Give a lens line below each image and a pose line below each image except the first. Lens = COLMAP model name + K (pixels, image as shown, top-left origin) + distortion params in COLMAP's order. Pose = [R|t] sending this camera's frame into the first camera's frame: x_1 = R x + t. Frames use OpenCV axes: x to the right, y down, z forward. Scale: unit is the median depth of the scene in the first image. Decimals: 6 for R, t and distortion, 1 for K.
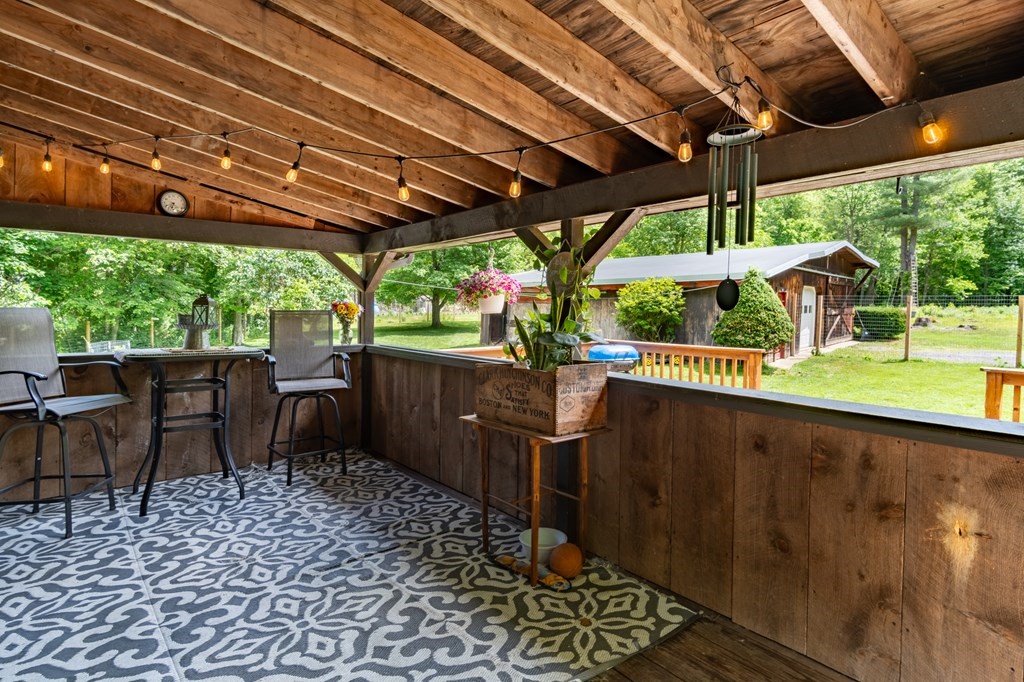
lens RADIAL K [[552.4, 0, 513.6], [0, 552.4, 336.6], [0, 0, 1]] dist [-0.000365, 0.004930]
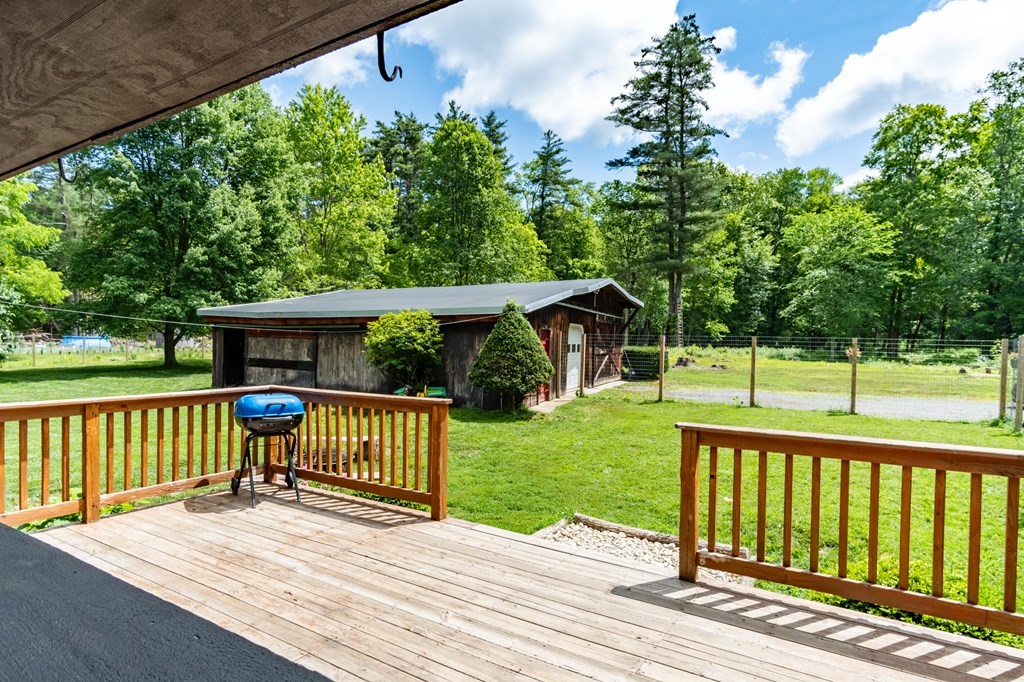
lens RADIAL K [[596.5, 0, 483.4], [0, 596.5, 375.9], [0, 0, 1]] dist [0.000985, 0.000417]
pose [[0.955056, -0.004839, 0.296387, 0.059038], [0.005196, 0.999986, -0.000418, -0.001761], [-0.296381, 0.001940, 0.955068, 0.050119]]
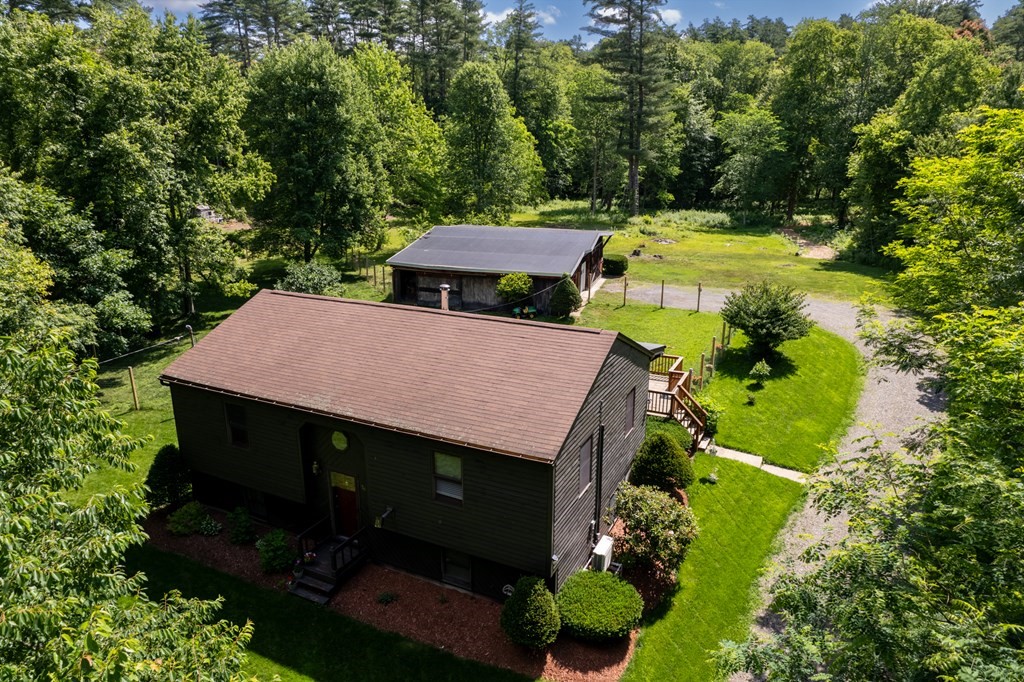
lens RADIAL K [[654.7, 0, 514.4], [0, 654.7, 340.8], [0, 0, 1]] dist [-0.044775, 0.016610]
pose [[0.906695, -0.125297, 0.402746, -0.479608], [0.032756, 0.972892, 0.228930, -0.272094], [-0.420512, -0.194377, 0.886221, -0.726022]]
